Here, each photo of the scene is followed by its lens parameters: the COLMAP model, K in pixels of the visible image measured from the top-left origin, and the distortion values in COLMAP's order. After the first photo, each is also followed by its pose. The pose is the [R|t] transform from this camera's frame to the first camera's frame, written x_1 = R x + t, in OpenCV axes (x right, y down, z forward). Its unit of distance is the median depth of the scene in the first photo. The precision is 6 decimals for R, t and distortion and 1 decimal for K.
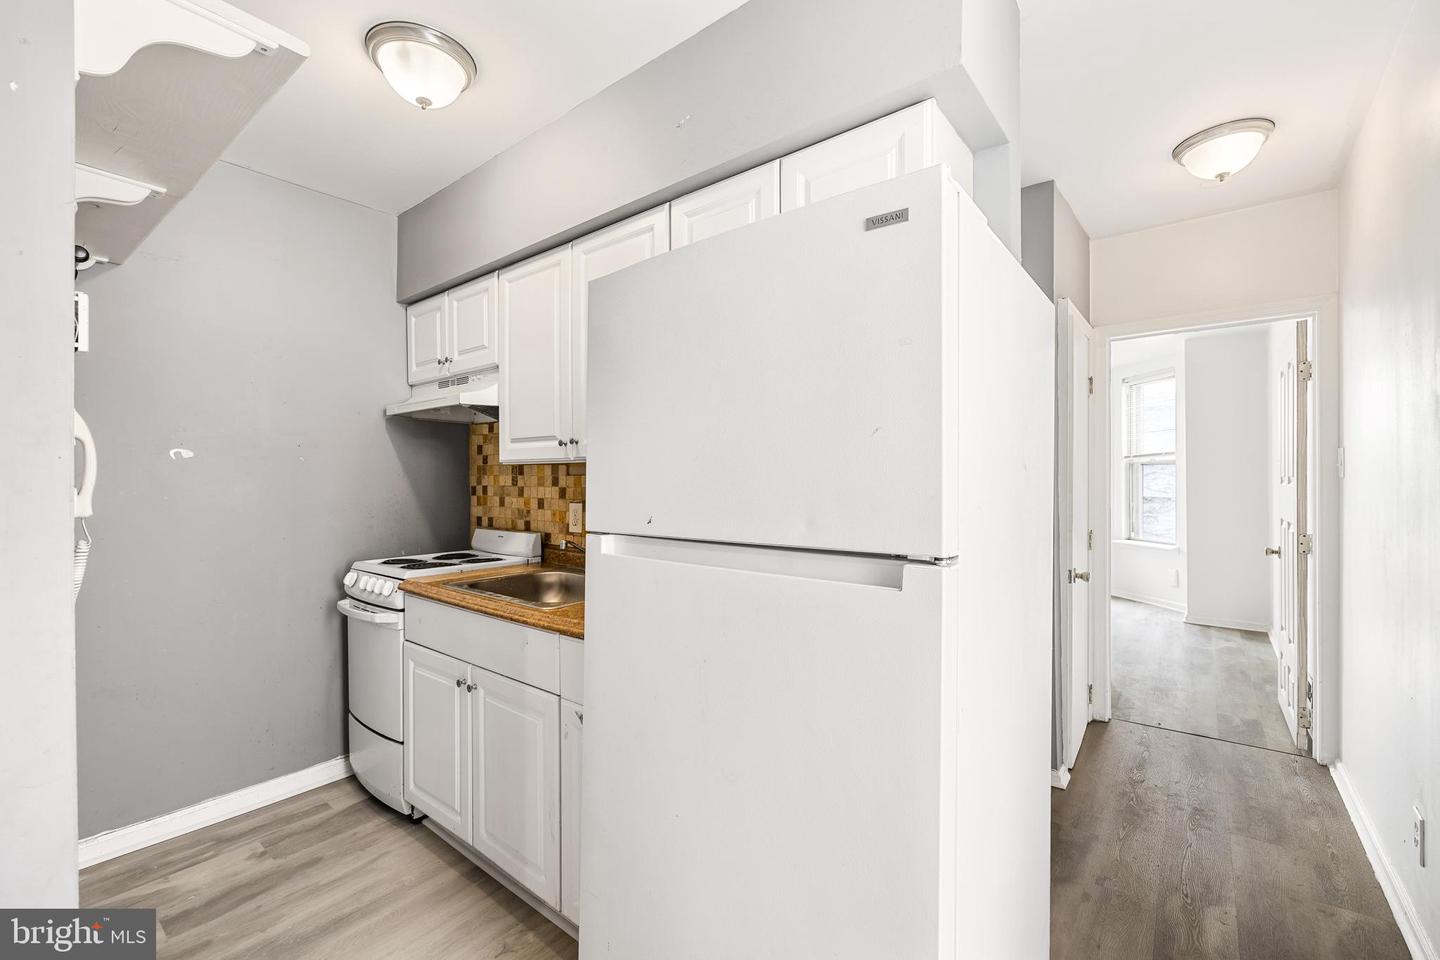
lens RADIAL K [[602.2, 0, 716.2], [0, 602.2, 484.2], [0, 0, 1]] dist [0.001072, 0.000084]
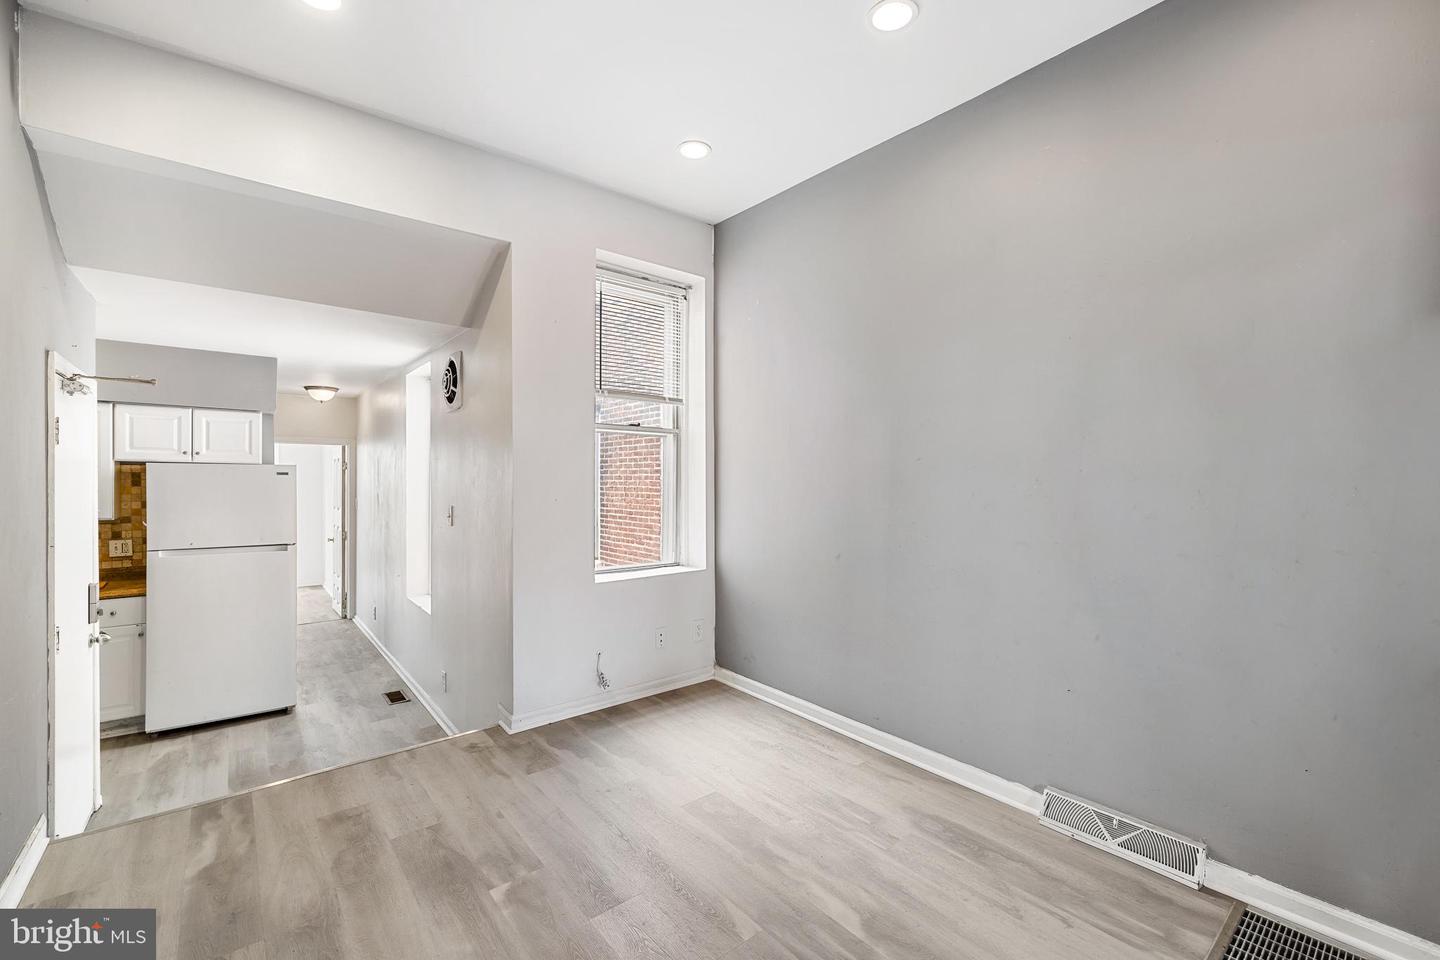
lens RADIAL K [[605.4, 0, 716.2], [0, 605.4, 478.5], [0, 0, 1]] dist [0.000391, 0.000254]
pose [[0.221717, 0.009829, 0.975062, -1.156937], [0.001684, 0.999944, -0.010463, -0.109845], [-0.975110, 0.003962, 0.221688, -1.082142]]
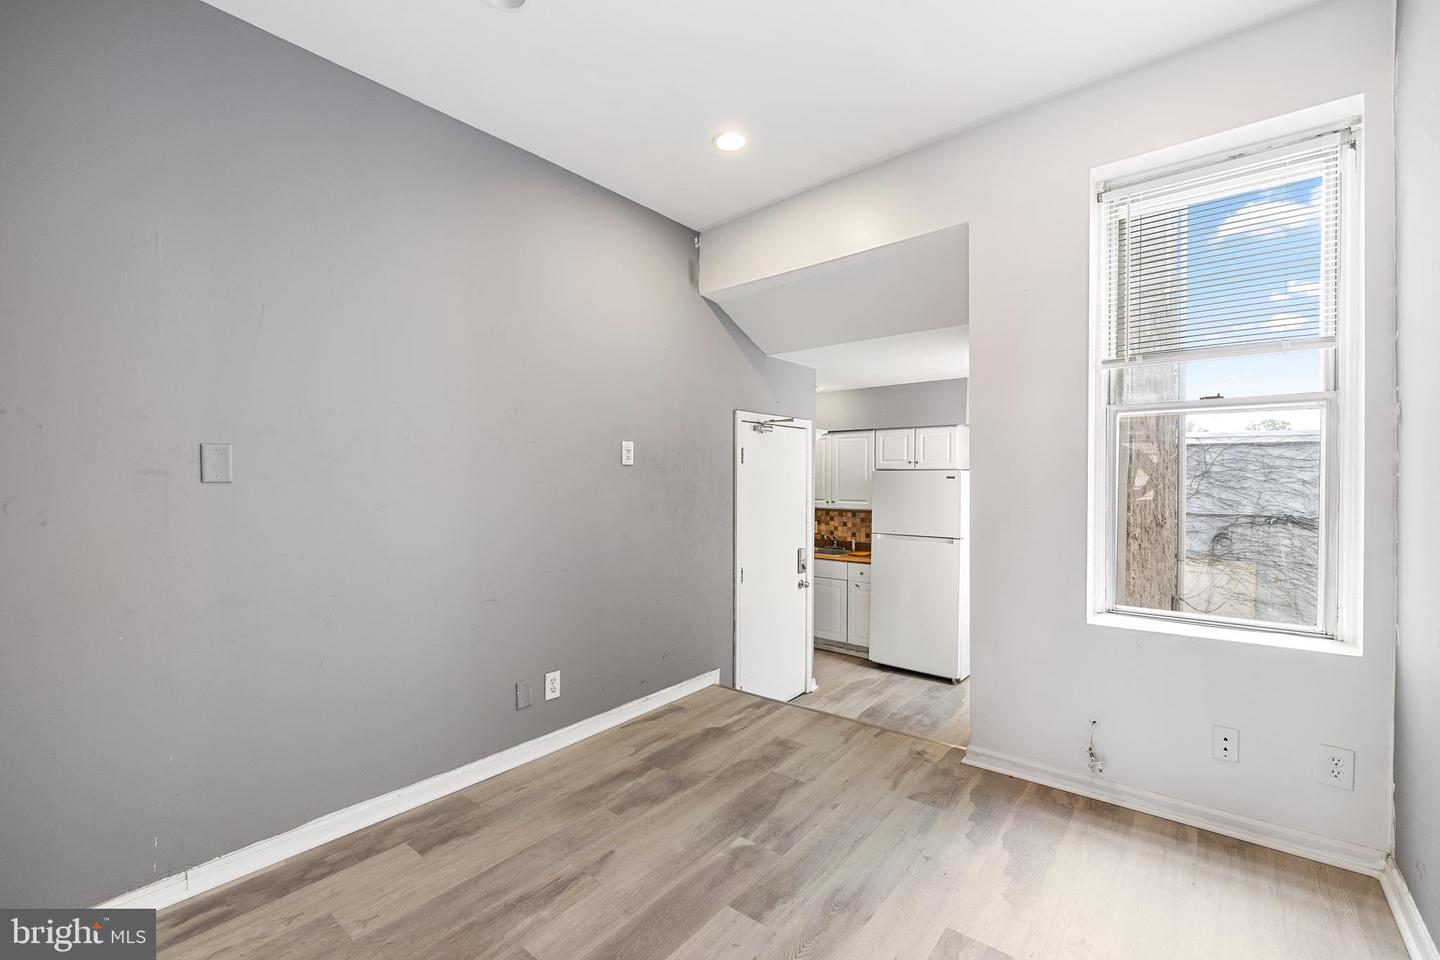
lens RADIAL K [[605.4, 0, 716.2], [0, 605.4, 478.5], [0, 0, 1]] dist [0.000391, 0.000254]
pose [[0.999853, 0.005105, -0.016379, -0.575179], [-0.005250, 0.999947, -0.008817, -0.117504], [0.016333, 0.008902, 0.999827, -1.474293]]
